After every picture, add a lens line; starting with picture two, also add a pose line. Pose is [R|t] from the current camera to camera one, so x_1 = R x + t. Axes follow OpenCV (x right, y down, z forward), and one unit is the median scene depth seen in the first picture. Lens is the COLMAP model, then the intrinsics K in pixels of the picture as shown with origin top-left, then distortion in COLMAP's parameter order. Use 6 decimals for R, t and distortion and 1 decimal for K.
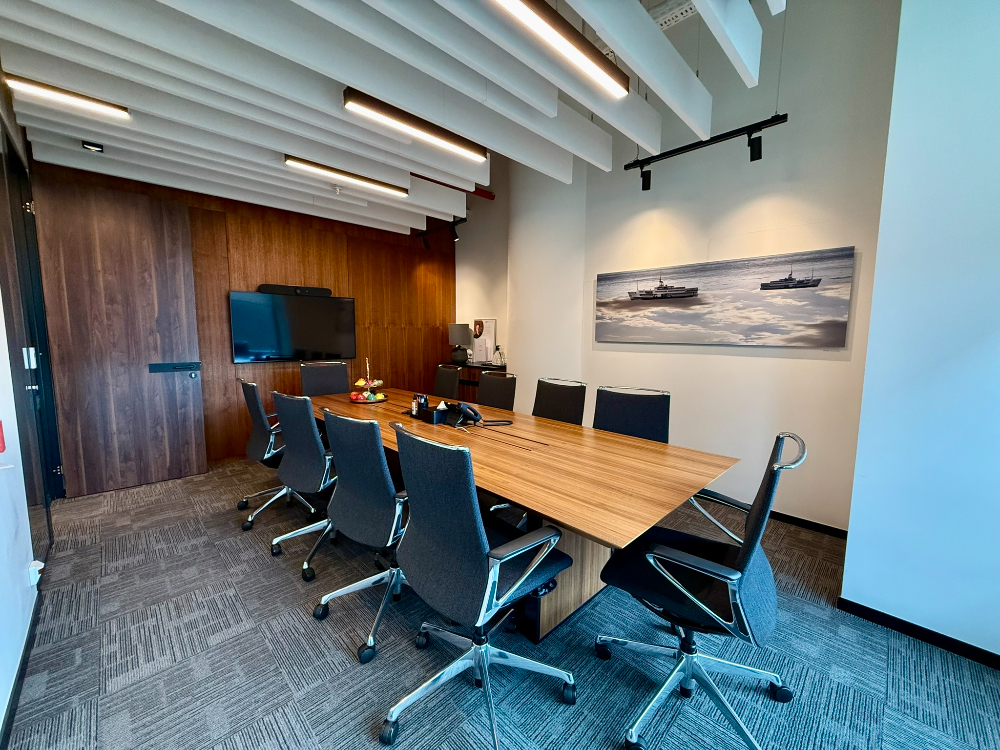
lens RADIAL K [[402.3, 0, 500.0], [0, 402.3, 375.0], [0, 0, 1]] dist [0.007103, 0.000405]
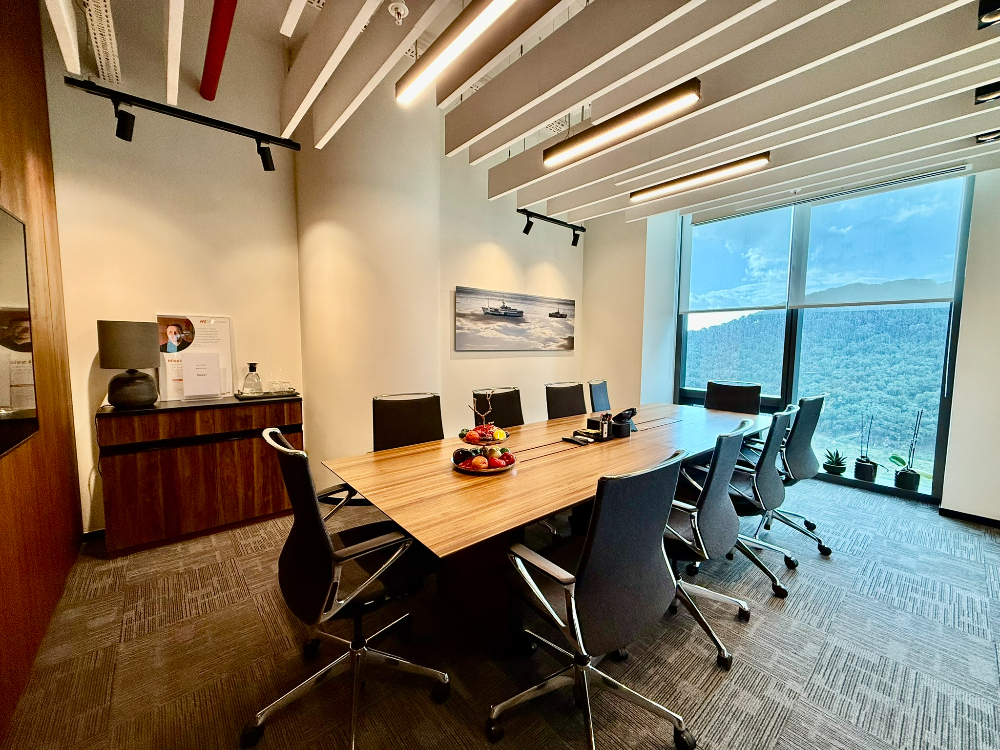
lens RADIAL K [[401.5, 0, 500.0], [0, 401.5, 375.0], [0, 0, 1]] dist [-0.000644, 0.000306]
pose [[0.061721, -0.086041, 0.994378, -0.924614], [0.099054, 0.991887, 0.079677, -0.109560], [-0.993166, 0.093580, 0.069743, 0.975284]]
